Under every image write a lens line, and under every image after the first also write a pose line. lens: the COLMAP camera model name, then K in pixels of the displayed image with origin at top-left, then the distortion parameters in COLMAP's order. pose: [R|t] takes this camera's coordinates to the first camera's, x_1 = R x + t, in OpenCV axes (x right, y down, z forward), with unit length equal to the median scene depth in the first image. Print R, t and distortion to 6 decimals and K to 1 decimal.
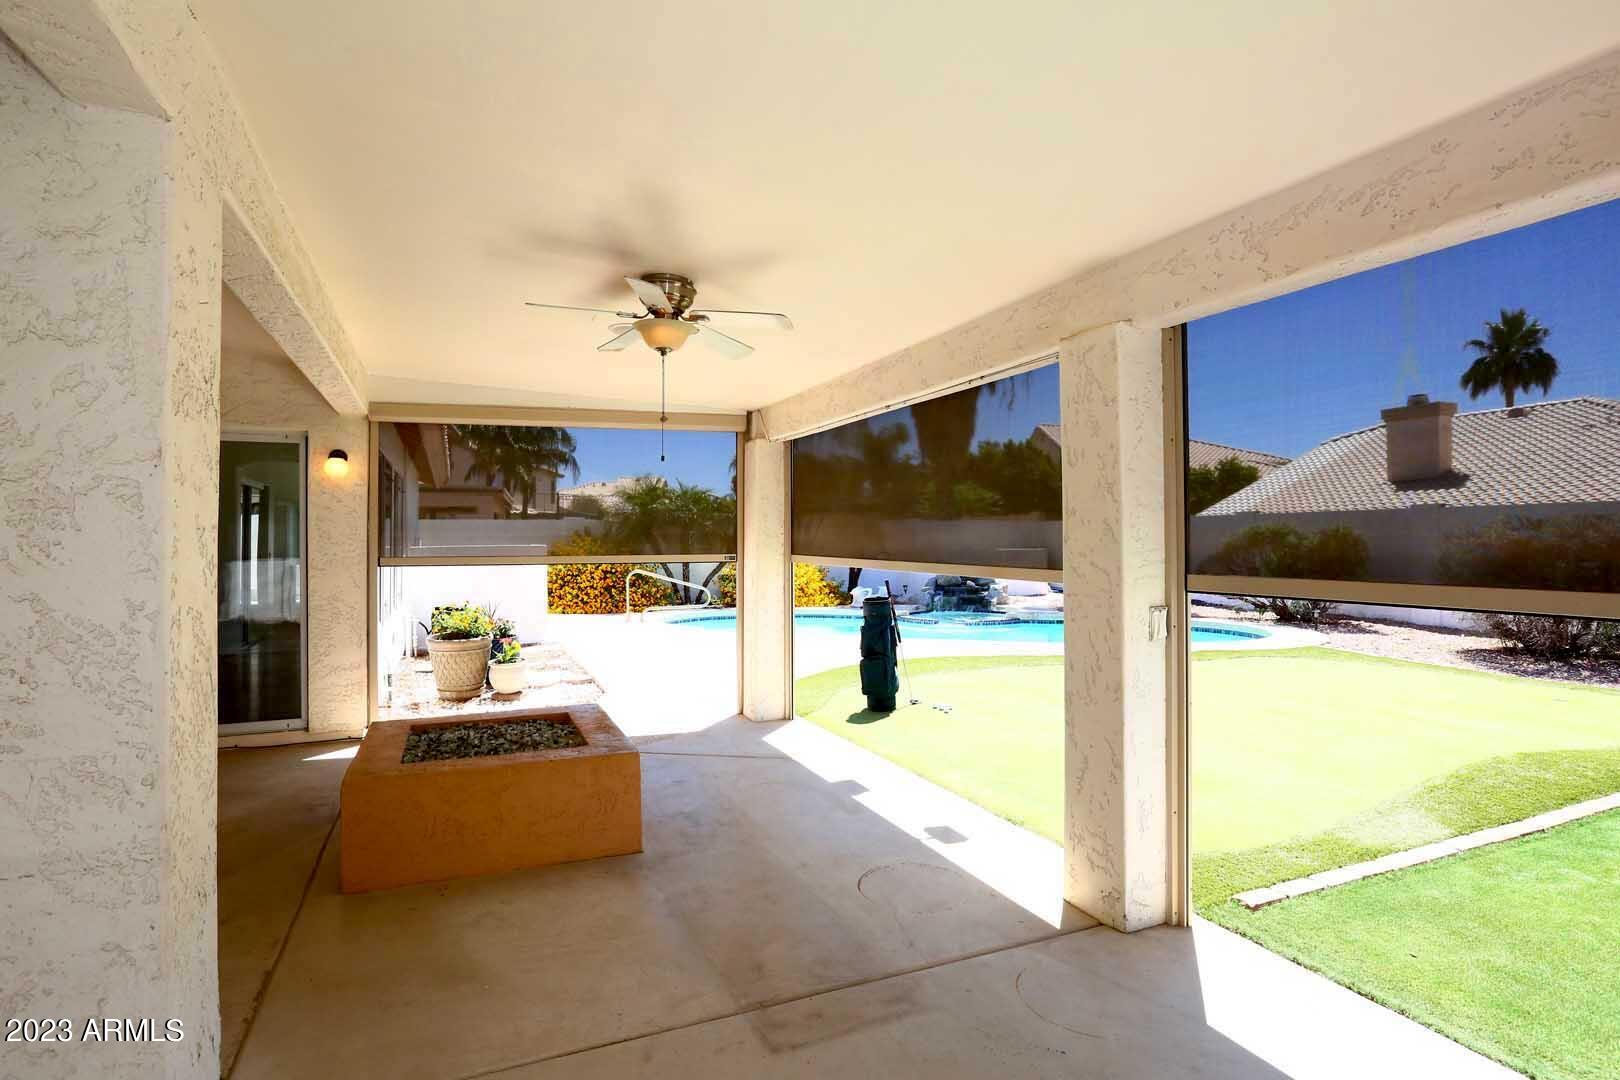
lens RADIAL K [[824.0, 0, 813.6], [0, 824.0, 531.2], [0, 0, 1]] dist [-0.063006, 0.031201]
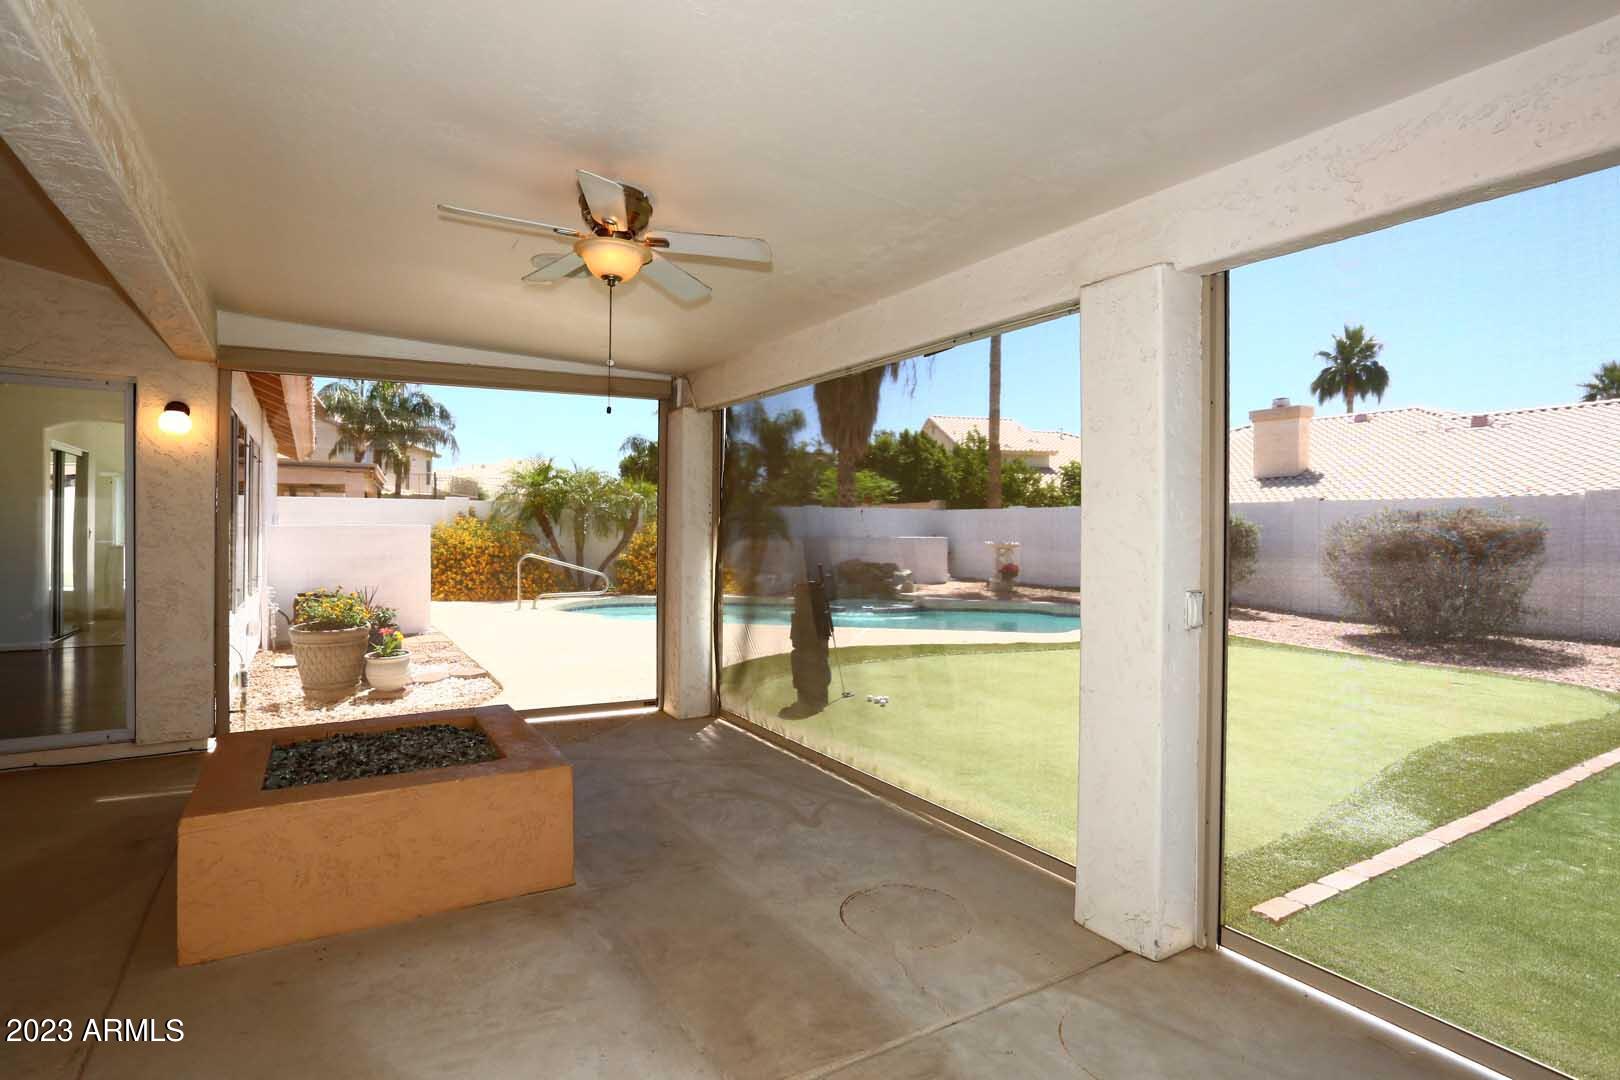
lens RADIAL K [[815.8, 0, 814.8], [0, 815.8, 531.5], [0, 0, 1]] dist [-0.059192, 0.029333]
pose [[0.989722, 0.011820, 0.142516, -0.028642], [-0.013827, 0.999819, 0.013098, 0.005848], [-0.142335, -0.014934, 0.989706, 0.050682]]
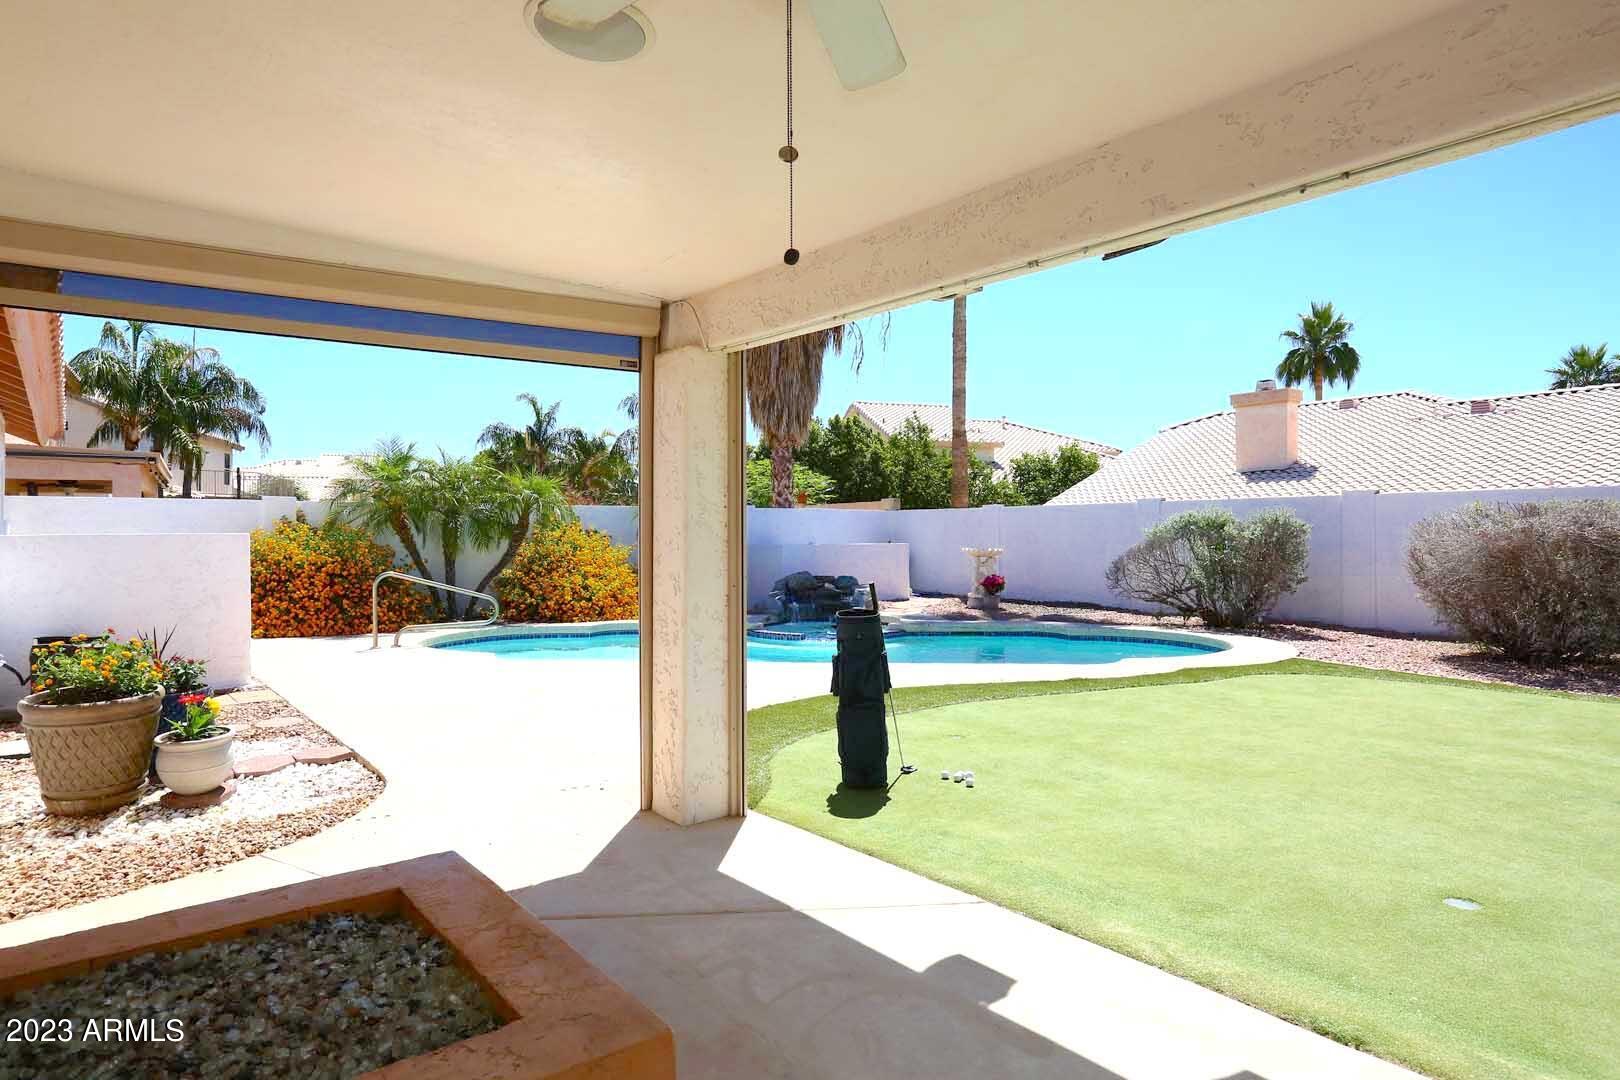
lens RADIAL K [[931.8, 0, 805.1], [0, 931.8, 531.9], [0, 0, 1]] dist [-0.038390, 0.033102]
pose [[0.966343, 0.003185, 0.257239, -0.086499], [-0.004506, 0.999980, 0.004547, 0.009911], [-0.257219, -0.005553, 0.966337, 0.182965]]
